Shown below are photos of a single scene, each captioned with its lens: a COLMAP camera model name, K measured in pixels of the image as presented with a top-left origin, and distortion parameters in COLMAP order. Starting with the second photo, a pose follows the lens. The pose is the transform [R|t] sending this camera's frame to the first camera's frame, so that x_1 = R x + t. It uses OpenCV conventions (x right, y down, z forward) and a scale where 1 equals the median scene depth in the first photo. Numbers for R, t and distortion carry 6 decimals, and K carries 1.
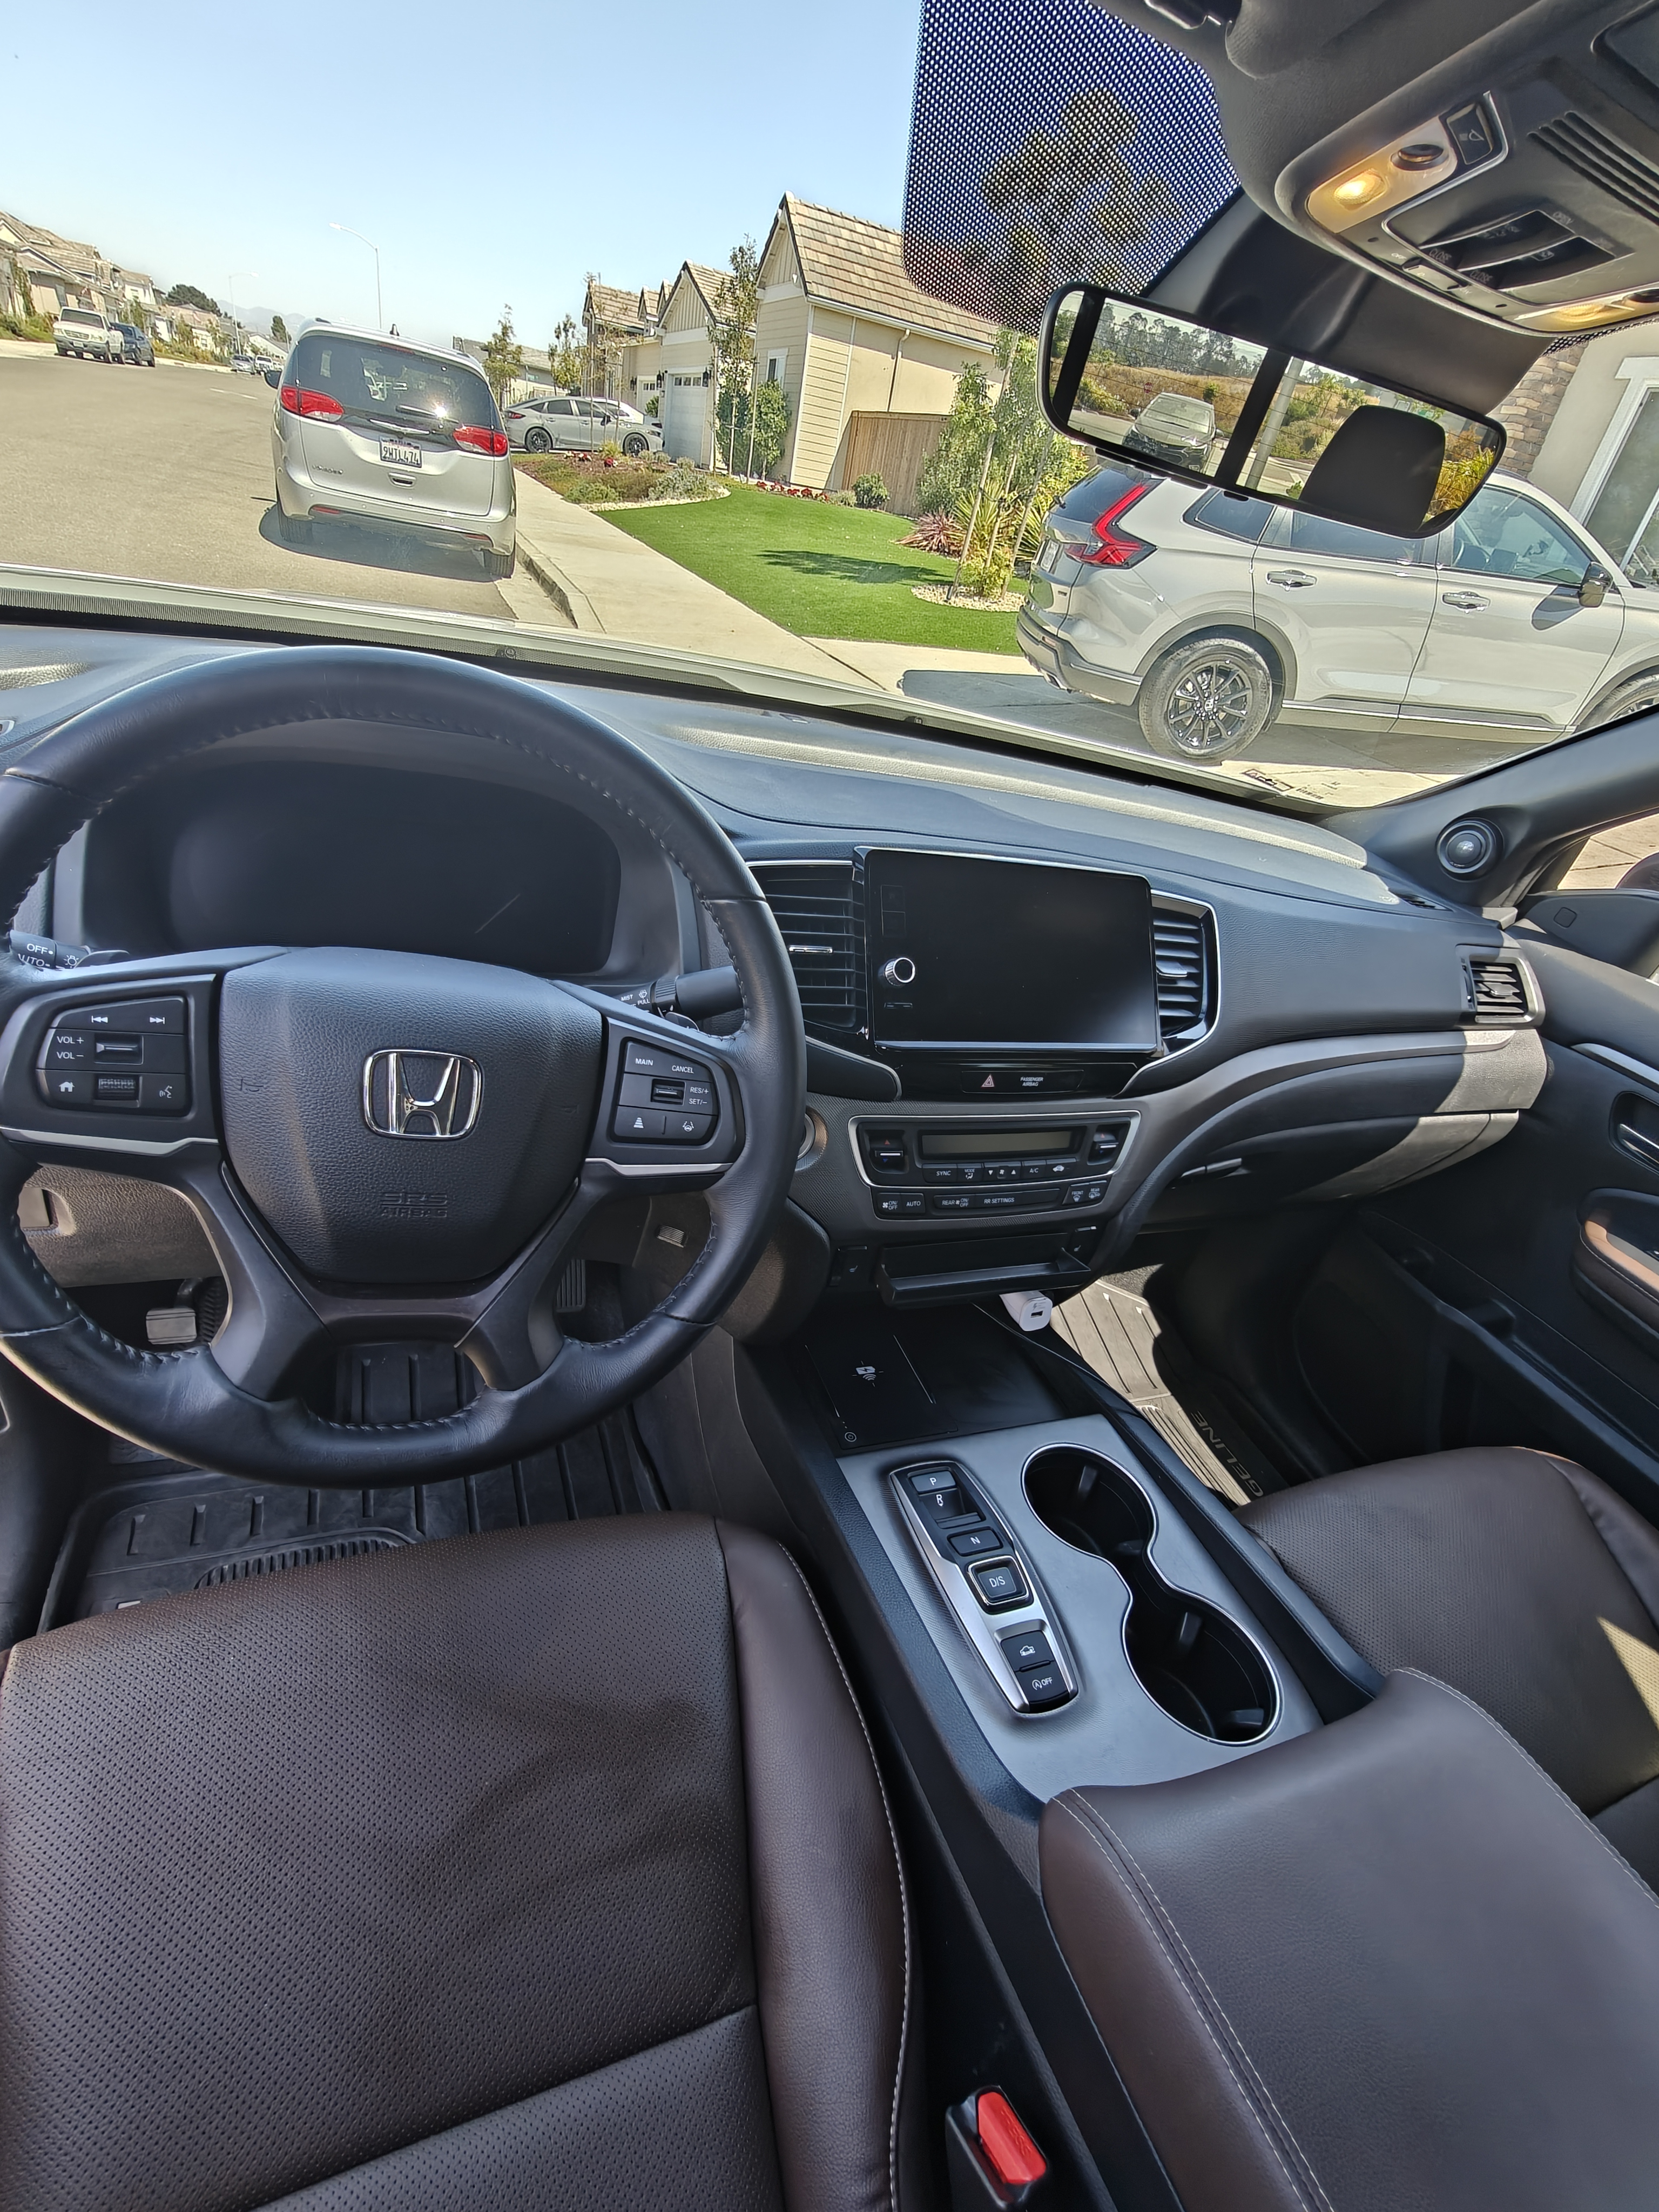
lens RADIAL K [[1011.7, 0, 829.5], [0, 1011.7, 1106.0], [0, 0, 1]] dist [-0.001252, 0.000017]
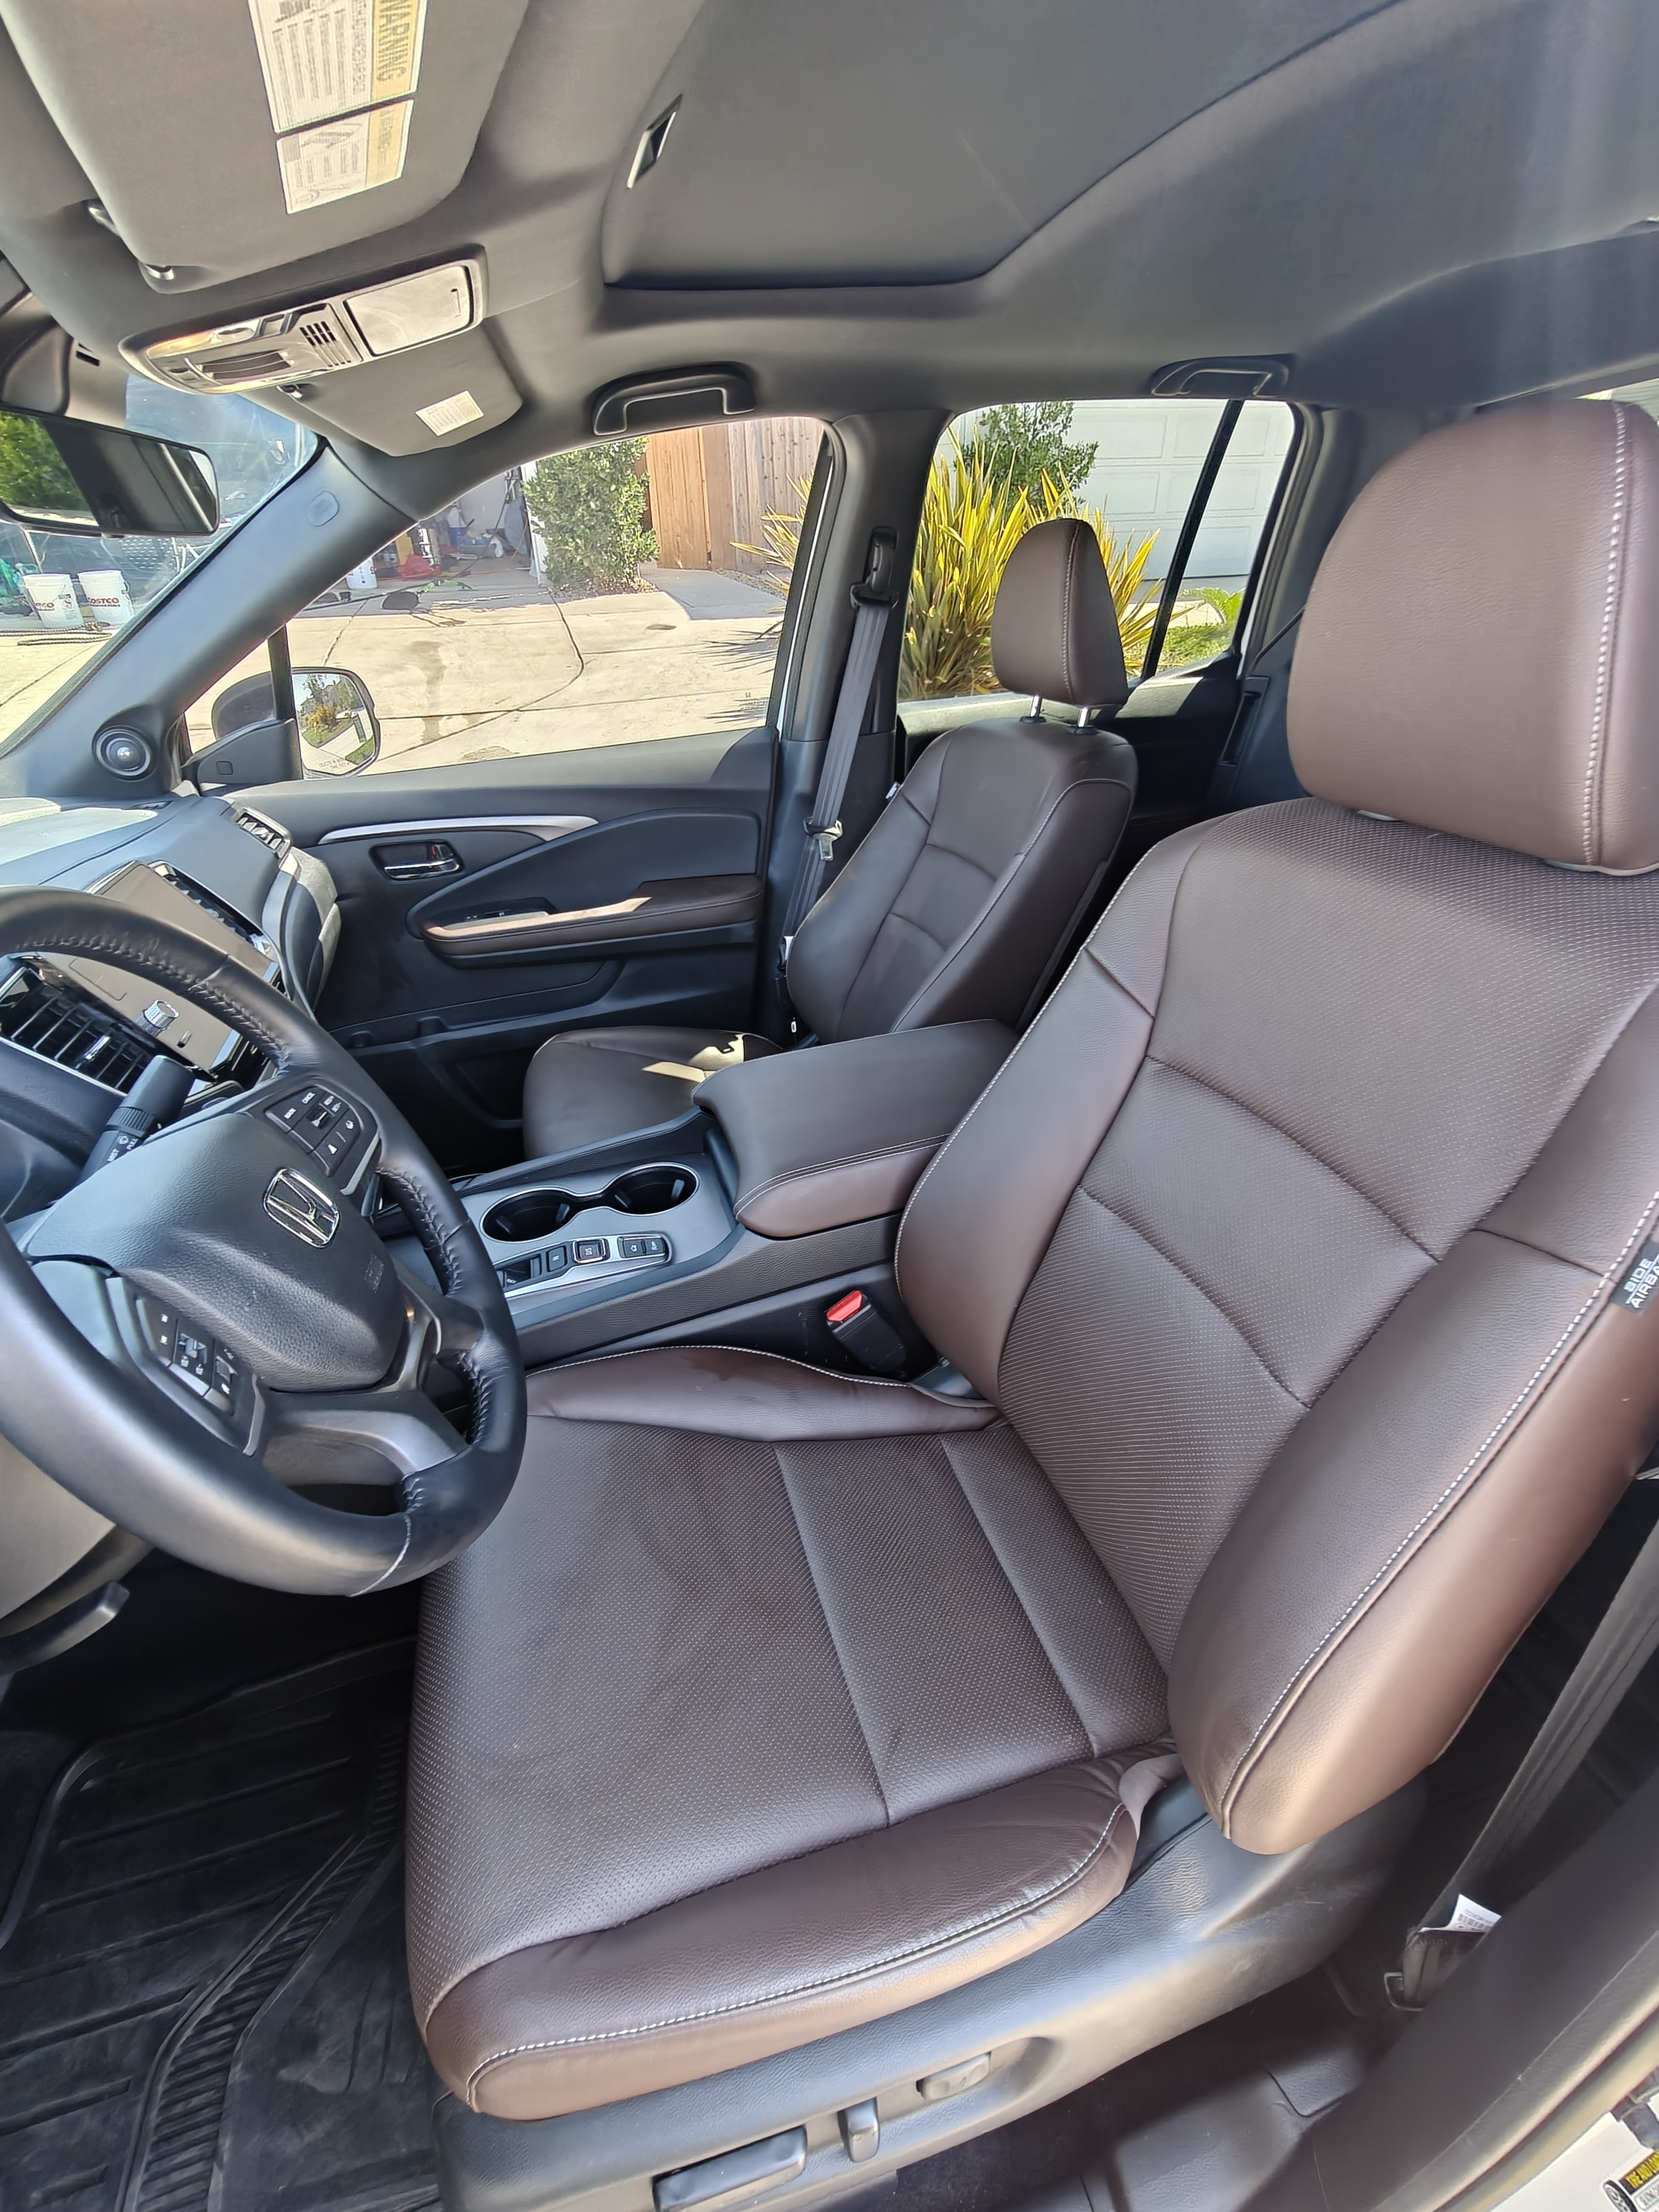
lens RADIAL K [[1011.7, 0, 829.5], [0, 1011.7, 1106.0], [0, 0, 1]] dist [-0.001252, 0.000017]
pose [[0.073917, -0.648885, 0.757288, -0.451650], [0.546670, 0.661473, 0.513426, -0.140330], [-0.834080, 0.376035, 0.403620, 0.006216]]
